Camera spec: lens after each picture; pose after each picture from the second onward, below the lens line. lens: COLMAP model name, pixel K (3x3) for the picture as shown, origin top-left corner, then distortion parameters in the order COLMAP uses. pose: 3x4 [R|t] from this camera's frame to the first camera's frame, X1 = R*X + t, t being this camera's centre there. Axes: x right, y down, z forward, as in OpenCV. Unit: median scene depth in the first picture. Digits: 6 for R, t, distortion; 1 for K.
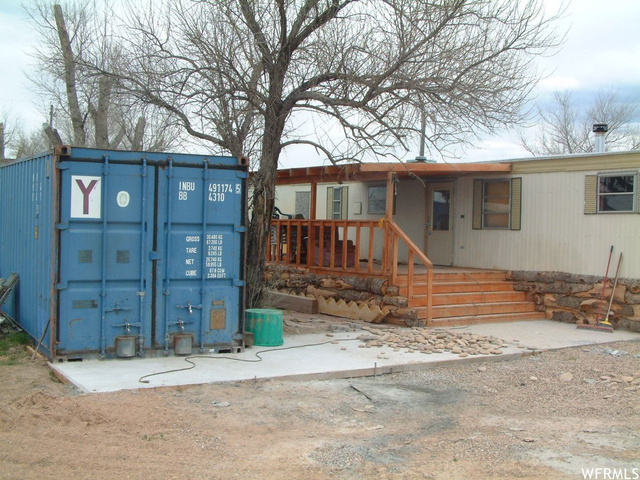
lens RADIAL K [[804.7, 0, 320.0], [0, 804.7, 240.0], [0, 0, 1]] dist [-0.088077, 0.042305]
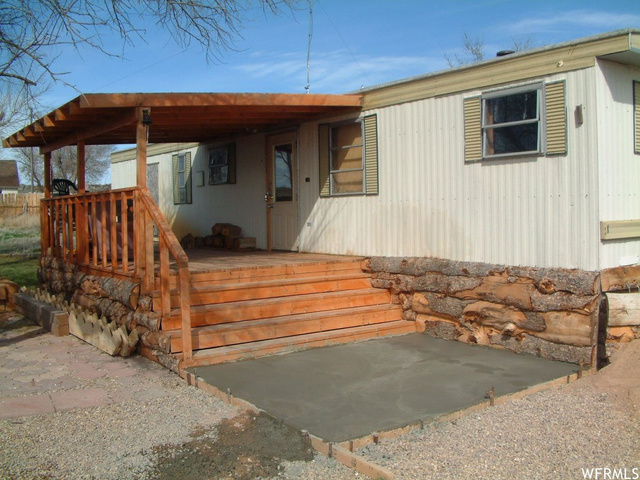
lens RADIAL K [[679.1, 0, 320.0], [0, 679.1, 240.0], [0, 0, 1]] dist [-0.149201, 0.018249]
pose [[0.998995, -0.044019, -0.008441, 0.216761], [0.044267, 0.998513, 0.031803, 0.005158], [0.007029, -0.032145, 0.999459, 0.469721]]
